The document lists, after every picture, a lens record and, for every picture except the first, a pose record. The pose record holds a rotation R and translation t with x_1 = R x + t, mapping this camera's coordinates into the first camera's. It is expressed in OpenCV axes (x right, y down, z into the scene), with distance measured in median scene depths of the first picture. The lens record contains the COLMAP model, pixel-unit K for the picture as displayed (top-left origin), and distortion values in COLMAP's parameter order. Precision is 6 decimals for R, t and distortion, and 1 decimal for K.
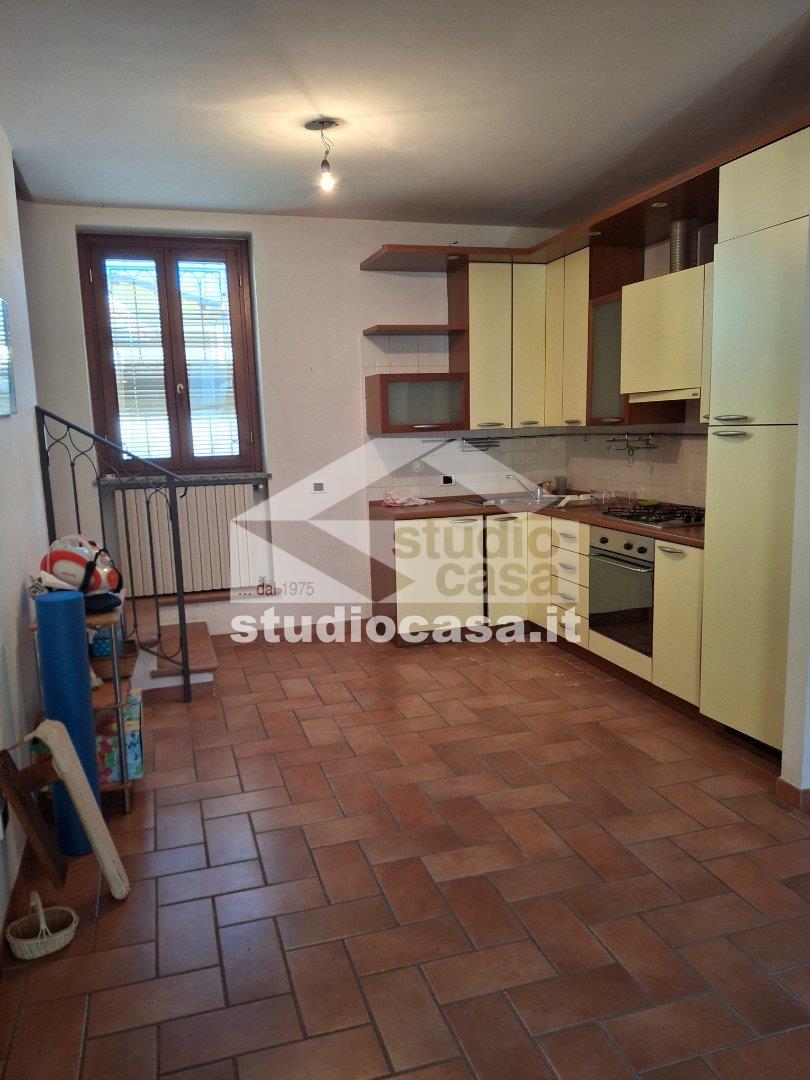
lens RADIAL K [[804.0, 0, 403.1], [0, 804.0, 555.4], [0, 0, 1]] dist [0.050320, -0.102505]
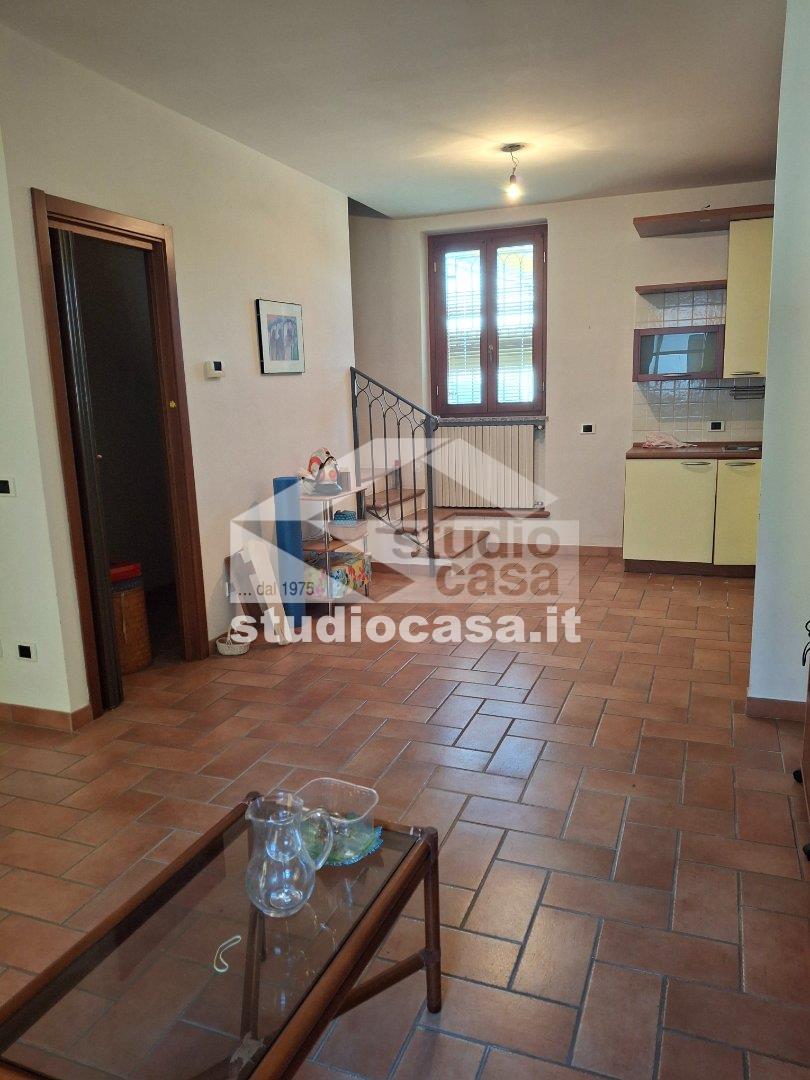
lens RADIAL K [[804.0, 0, 382.9], [0, 804.0, 564.8], [0, 0, 1]] dist [0.050320, -0.102505]
pose [[0.773819, 0.134987, -0.618856, 0.526449], [-0.090731, 0.990574, 0.102617, 0.023332], [0.626874, -0.023258, 0.778773, -0.147329]]
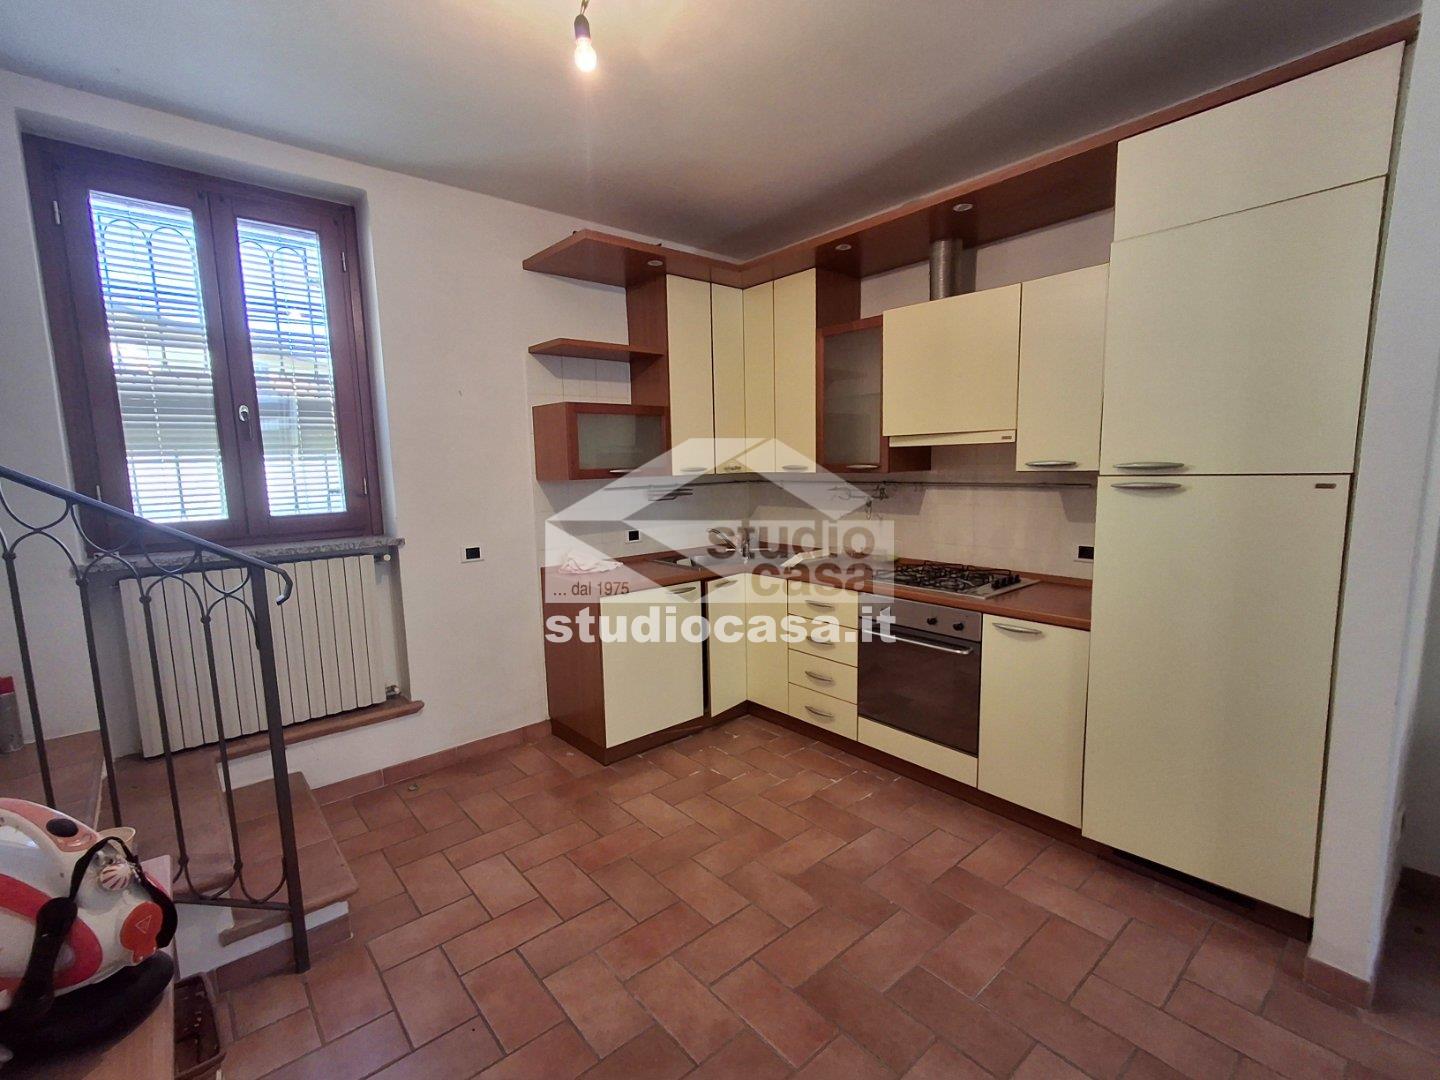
lens RADIAL K [[659.9, 0, 723.1], [0, 659.9, 542.1], [0, 0, 1]] dist [-0.001880, 0.001089]
pose [[0.916419, -0.039957, 0.398221, -0.168042], [0.059356, 0.997569, -0.036501, -0.074991], [-0.395794, 0.057087, 0.916563, 0.448027]]
